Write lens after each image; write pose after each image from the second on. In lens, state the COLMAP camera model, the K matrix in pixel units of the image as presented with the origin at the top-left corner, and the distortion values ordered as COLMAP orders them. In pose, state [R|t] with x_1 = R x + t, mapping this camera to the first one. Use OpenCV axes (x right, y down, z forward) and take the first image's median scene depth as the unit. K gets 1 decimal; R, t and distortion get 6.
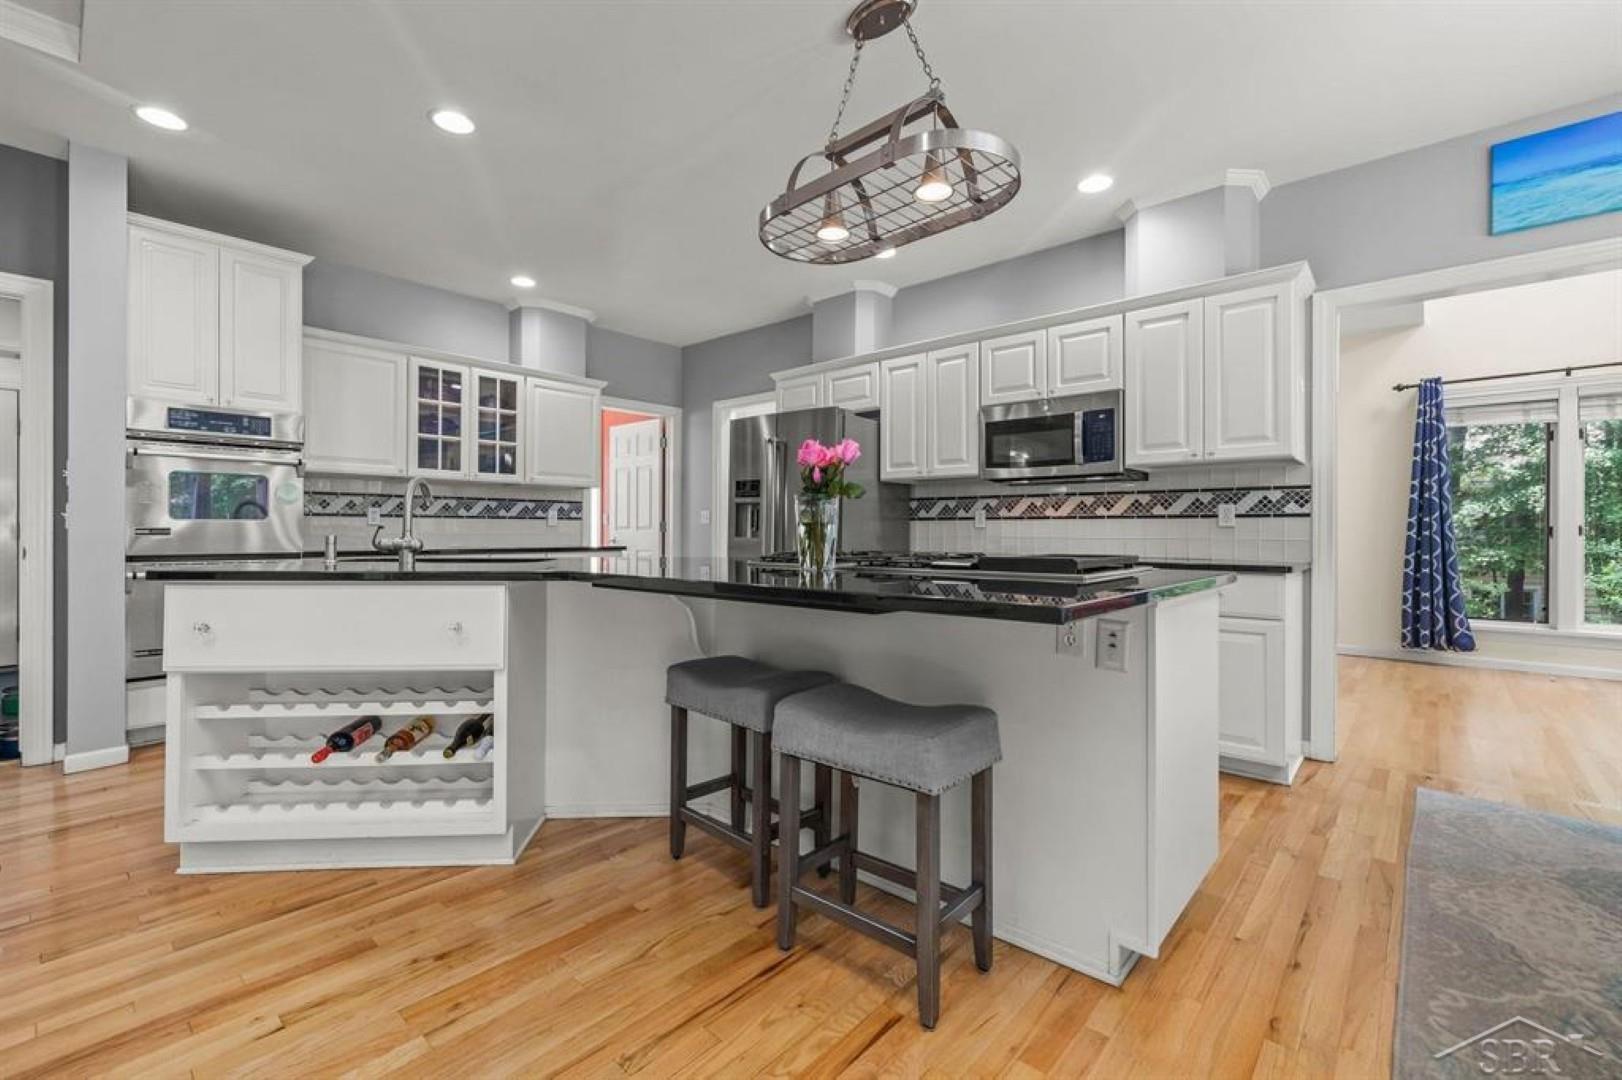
lens RADIAL K [[693.0, 0, 806.0], [0, 693.0, 531.4], [0, 0, 1]] dist [-0.000346, -0.000220]
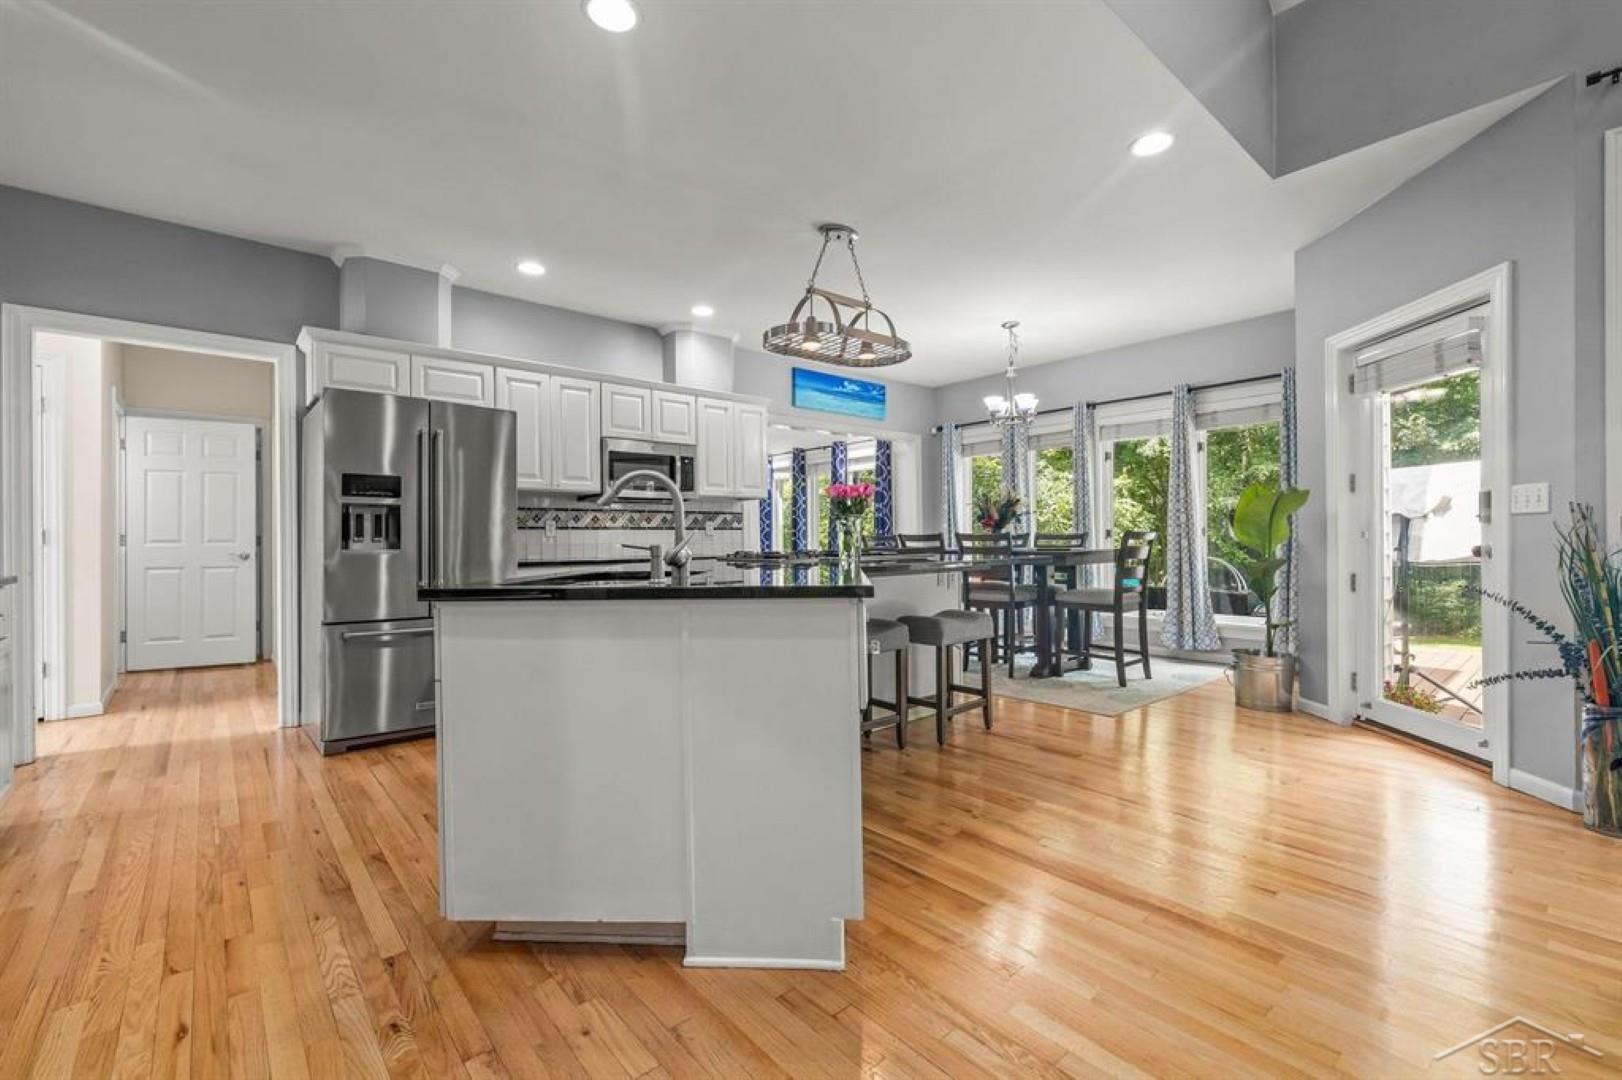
lens RADIAL K [[693.0, 0, 806.0], [0, 693.0, 531.4], [0, 0, 1]] dist [-0.000346, -0.000220]
pose [[0.125295, 0.004108, 0.992111, -1.034652], [0.006819, 0.999964, -0.005002, -0.005718], [-0.992096, 0.007392, 0.125263, 0.564237]]
